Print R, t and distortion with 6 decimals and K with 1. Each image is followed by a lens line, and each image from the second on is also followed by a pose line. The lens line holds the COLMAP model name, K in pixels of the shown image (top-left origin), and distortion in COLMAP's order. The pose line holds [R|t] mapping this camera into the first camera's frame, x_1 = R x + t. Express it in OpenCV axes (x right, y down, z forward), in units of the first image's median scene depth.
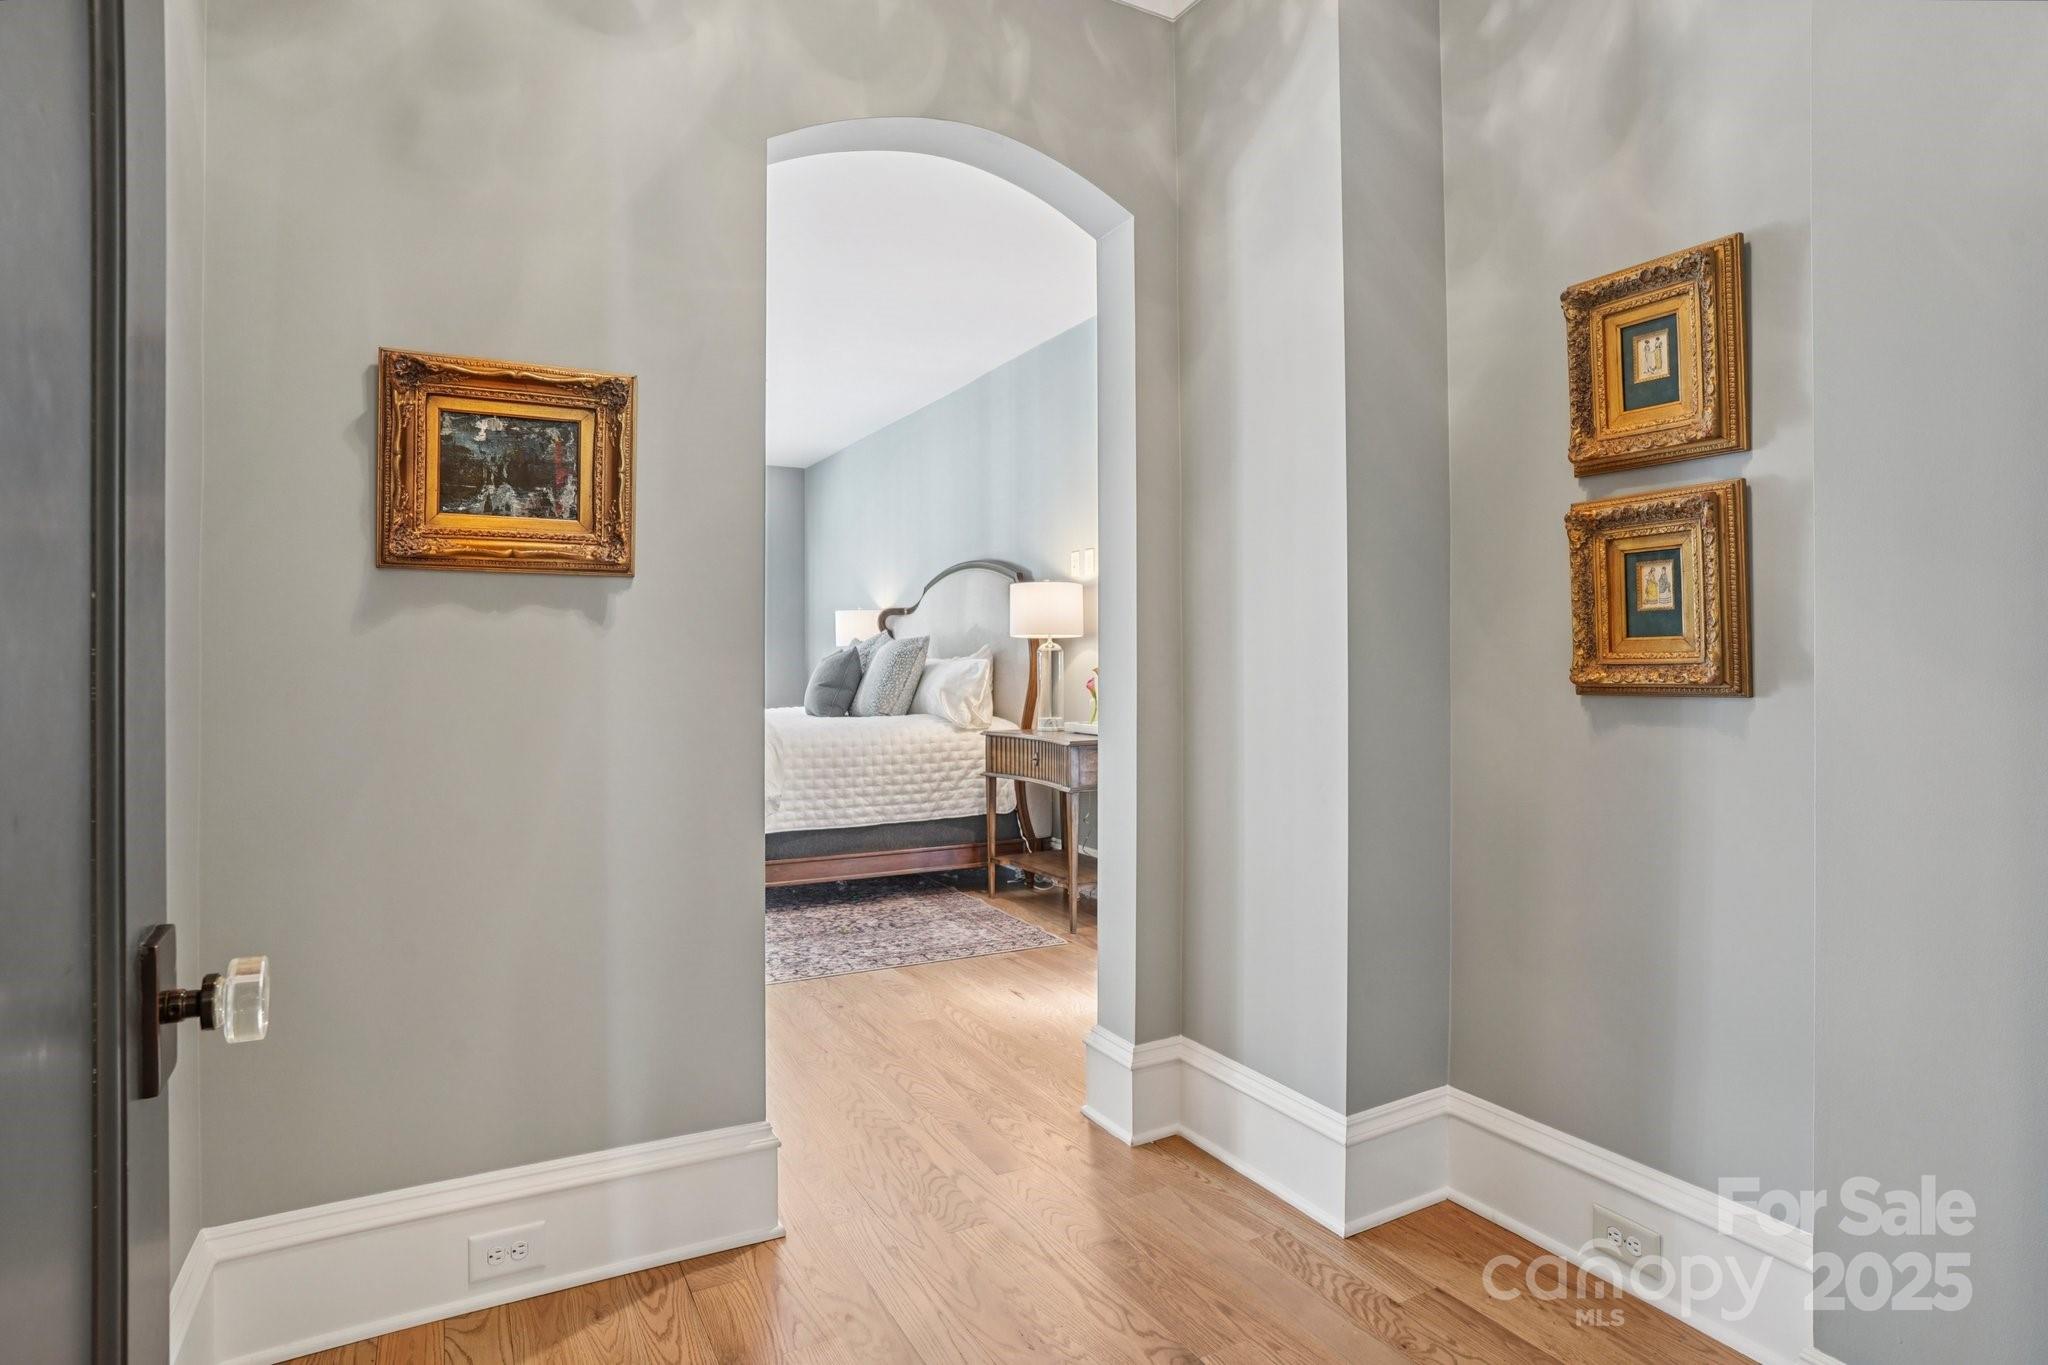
lens RADIAL K [[1091.7, 0, 1027.2], [0, 1091.7, 669.6], [0, 0, 1]] dist [-0.070912, 0.033633]
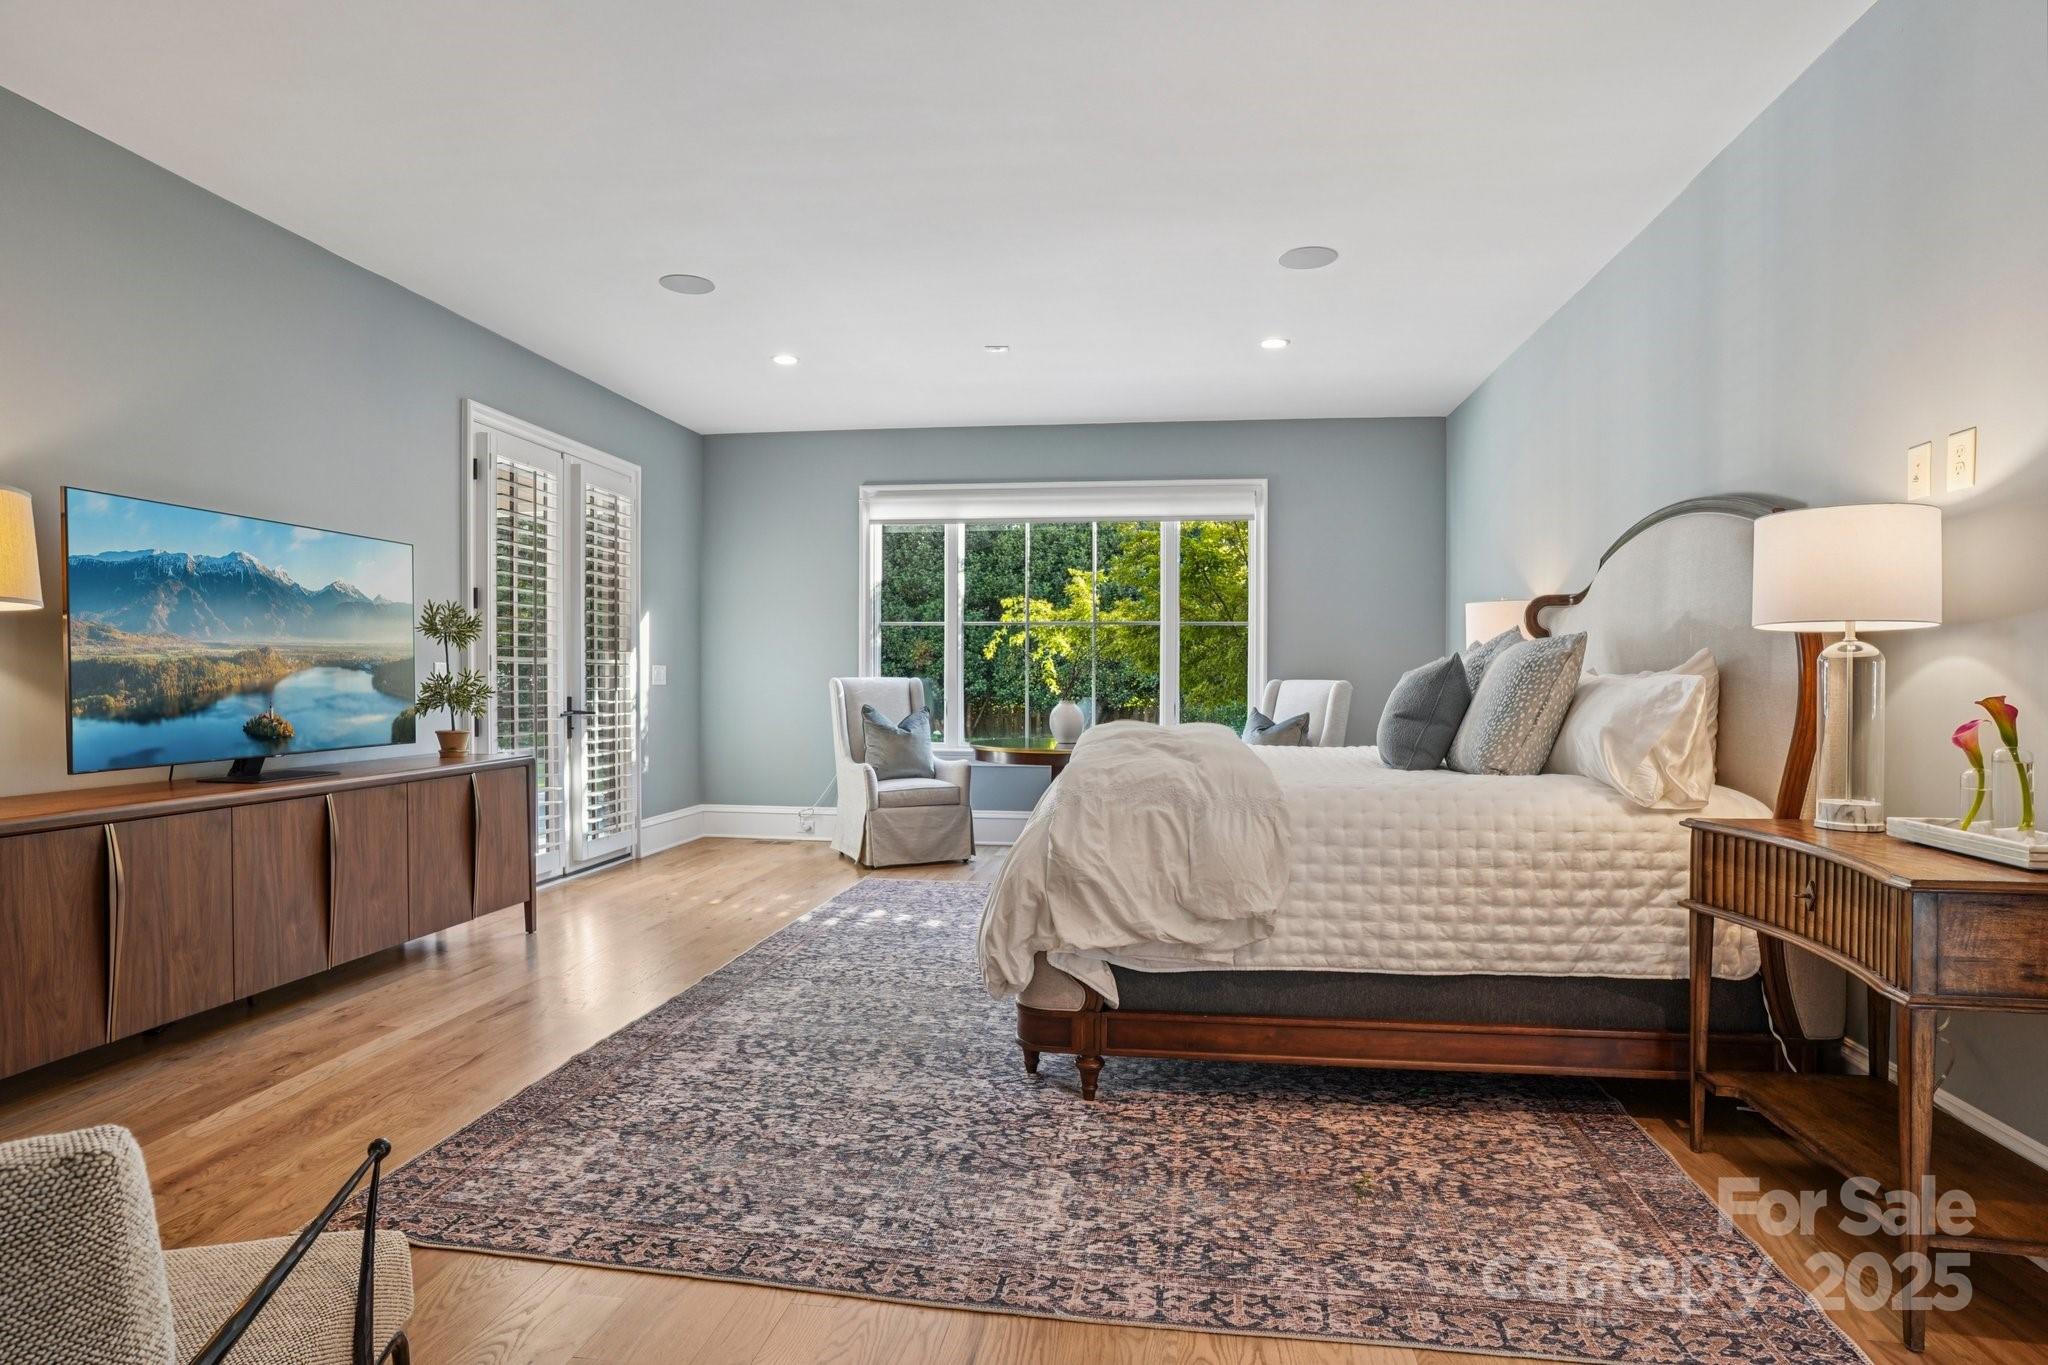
lens RADIAL K [[1091.7, 0, 1030.1], [0, 1091.7, 693.0], [0, 0, 1]] dist [-0.070912, 0.033633]
pose [[0.809207, 0.014488, -0.587345, 0.002871], [-0.009196, 0.999886, 0.011995, -0.004531], [0.587451, -0.004305, 0.809248, 0.420334]]
